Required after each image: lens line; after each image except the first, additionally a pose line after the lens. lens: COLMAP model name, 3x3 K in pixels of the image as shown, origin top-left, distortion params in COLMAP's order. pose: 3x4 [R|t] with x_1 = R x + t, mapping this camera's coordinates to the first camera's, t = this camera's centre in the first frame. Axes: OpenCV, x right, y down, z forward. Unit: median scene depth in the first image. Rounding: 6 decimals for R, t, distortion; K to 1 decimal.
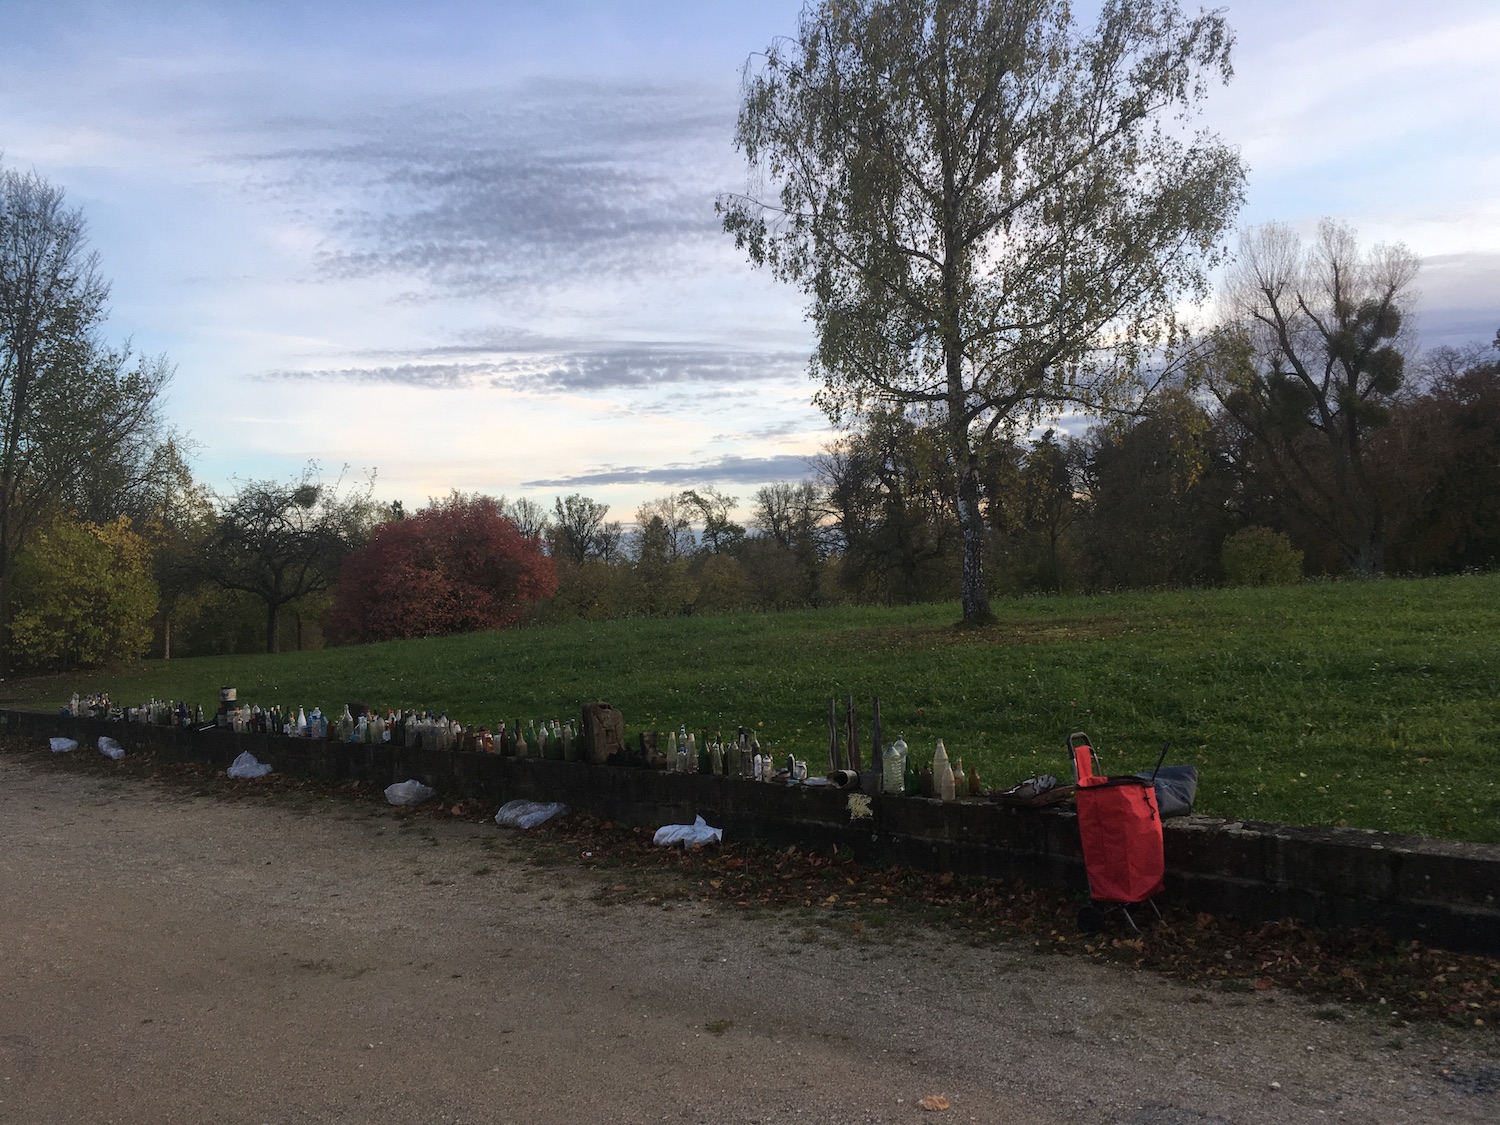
lens RADIAL K [[1284.8, 0, 751.2], [0, 1284.8, 566.2], [0, 0, 1]] dist [0.089816, -0.143849]
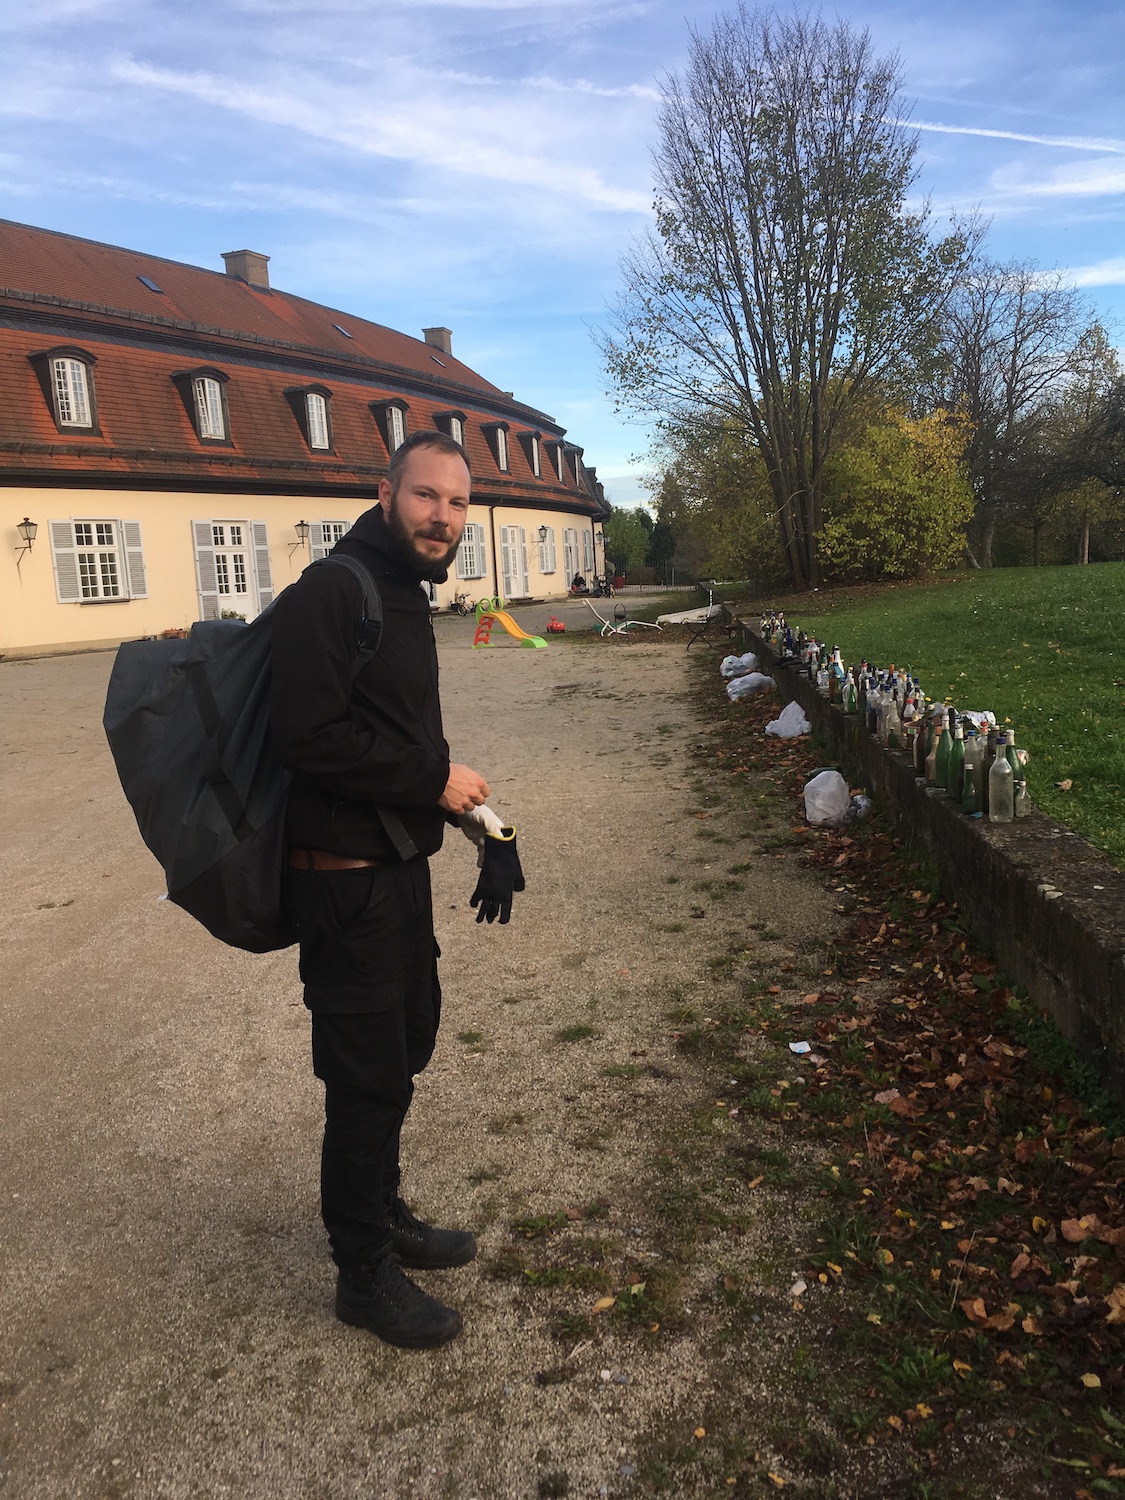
lens RADIAL K [[1284.8, 0, 568.2], [0, 1284.8, 745.9], [0, 0, 1]] dist [0.089816, -0.143849]
pose [[0.658205, 0.108978, -0.744910, 0.028556], [0.049829, 0.980991, 0.187546, 0.006213], [0.751188, -0.160562, 0.640263, 0.131448]]
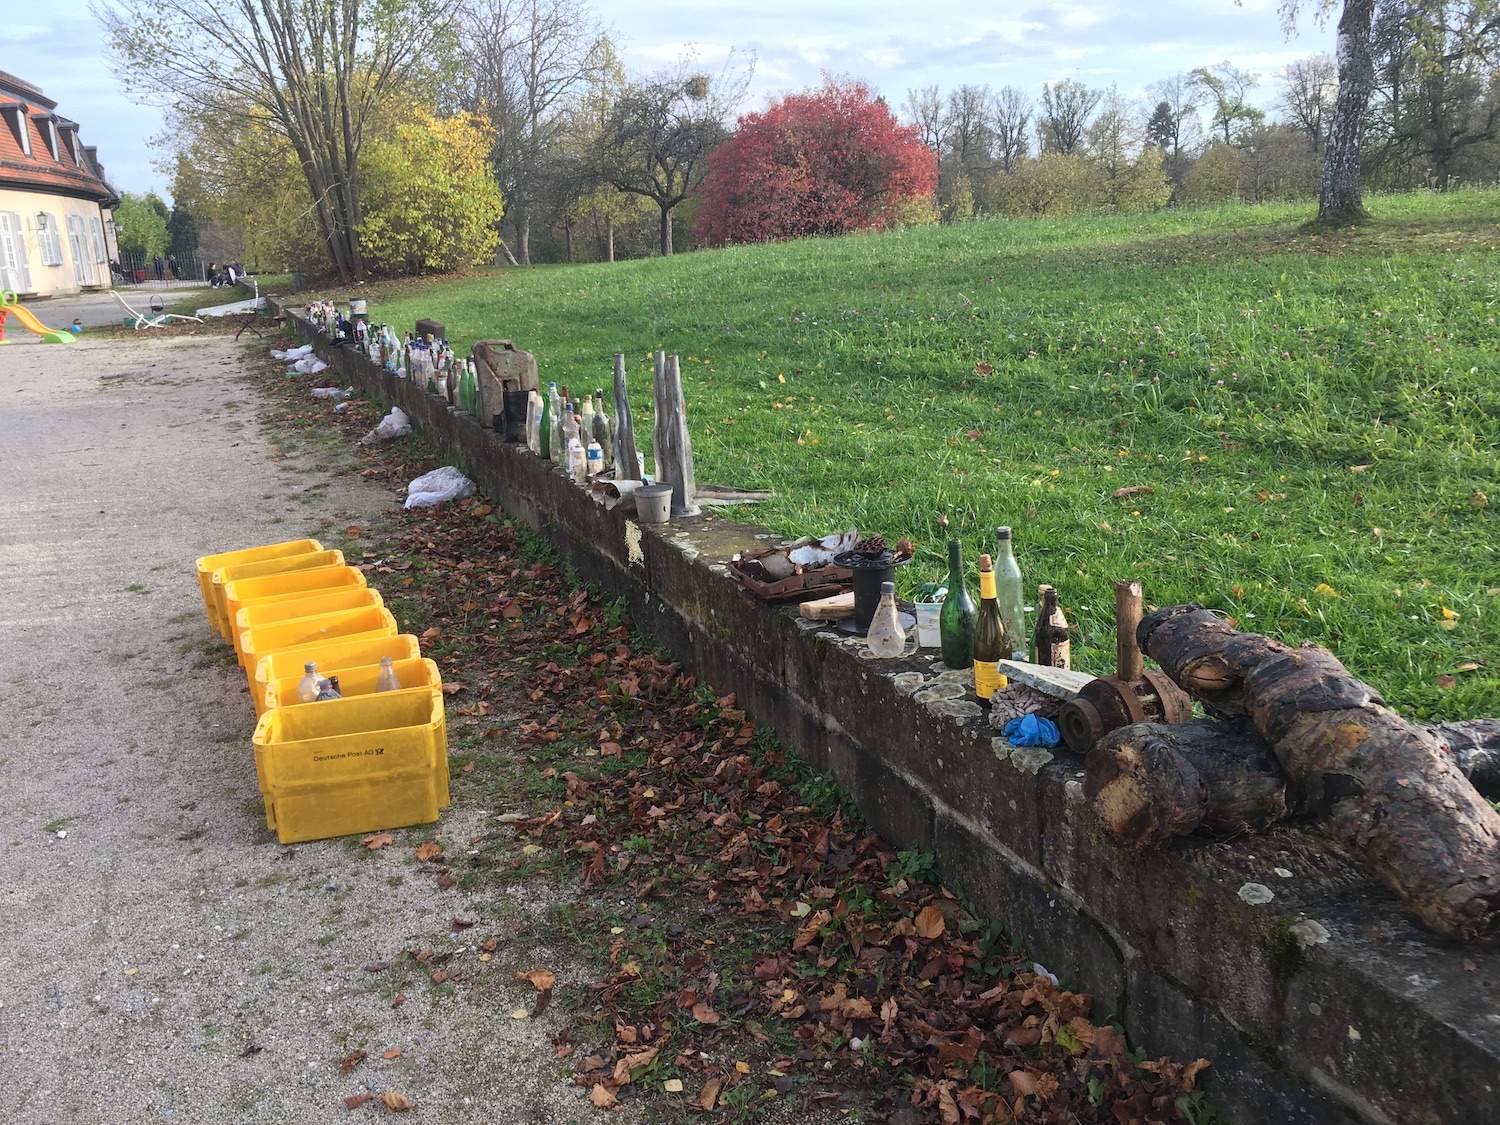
lens RADIAL K [[1284.8, 0, 751.2], [0, 1284.8, 566.2], [0, 0, 1]] dist [0.089816, -0.143849]
pose [[0.929033, 0.093900, -0.357883, 0.061775], [0.015571, 0.956482, 0.291377, 0.004769], [0.369669, -0.276271, 0.887141, 0.089048]]
